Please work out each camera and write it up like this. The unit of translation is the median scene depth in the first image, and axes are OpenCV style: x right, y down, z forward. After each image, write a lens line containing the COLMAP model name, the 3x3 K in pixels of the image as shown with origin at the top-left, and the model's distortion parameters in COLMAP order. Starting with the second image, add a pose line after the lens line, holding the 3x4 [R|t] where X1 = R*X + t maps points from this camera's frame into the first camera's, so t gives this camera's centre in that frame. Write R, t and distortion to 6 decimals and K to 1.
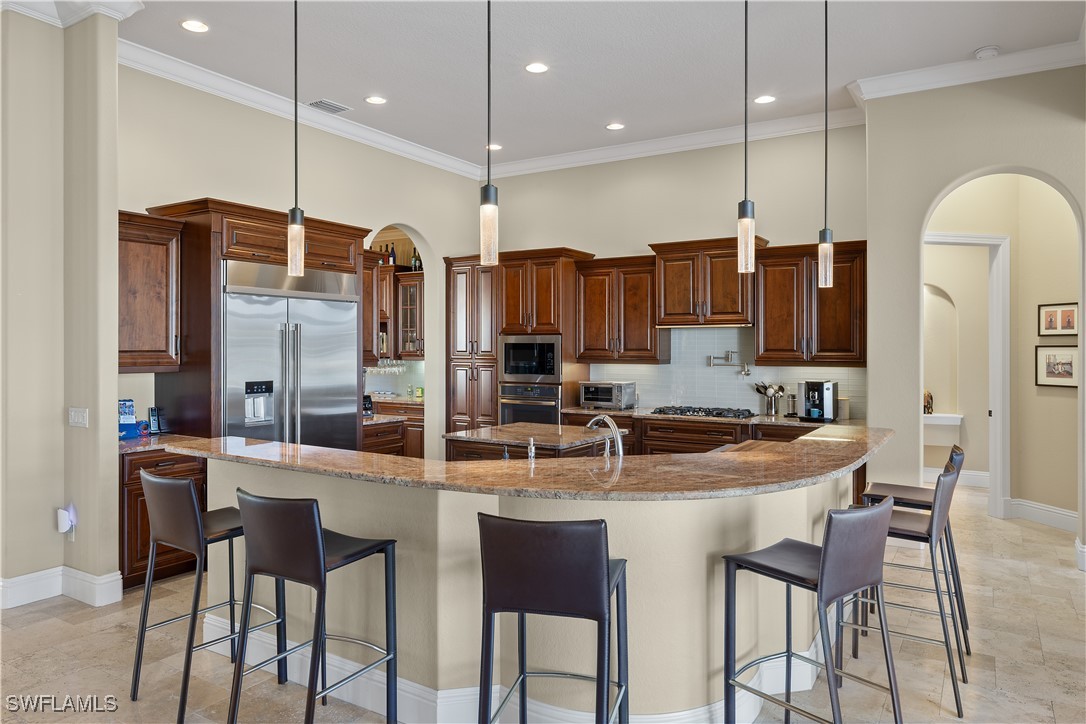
lens RADIAL K [[724.6, 0, 543.4], [0, 724.6, 344.1], [0, 0, 1]] dist [0.006290, 0.005496]
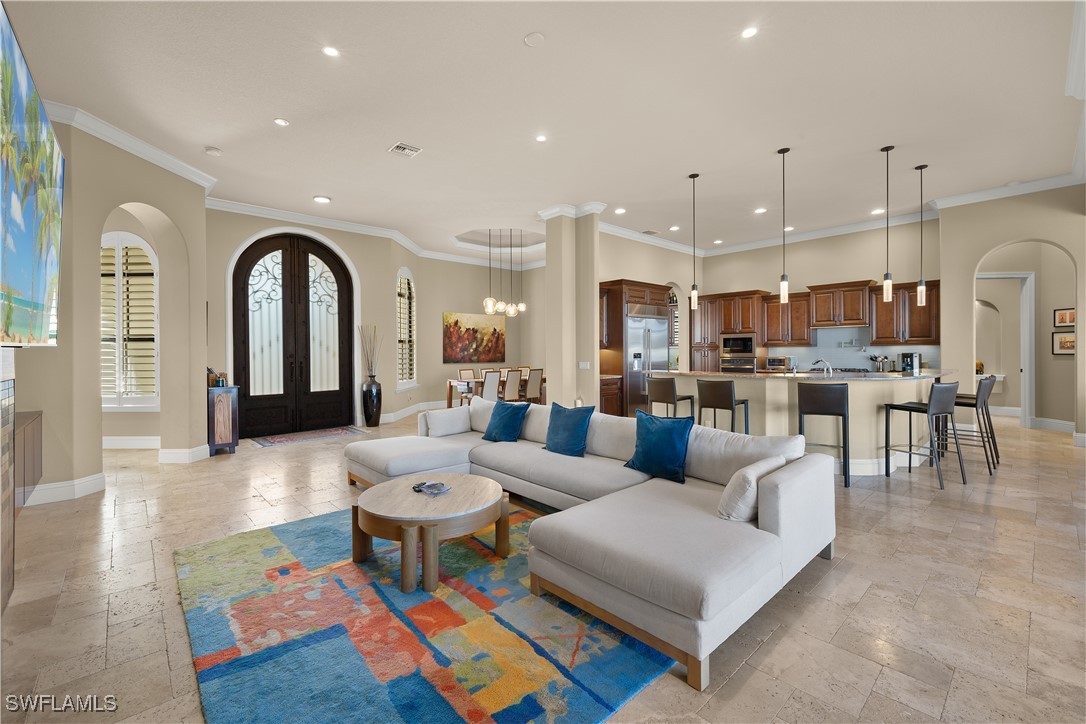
lens RADIAL K [[460.4, 0, 543.0], [0, 460.4, 353.7], [0, 0, 1]] dist [0.010010, -0.001384]
pose [[0.962625, -0.009146, -0.270684, -0.202793], [0.012614, 0.999859, 0.011077, 0.023390], [0.270545, -0.014078, 0.962604, -0.403844]]
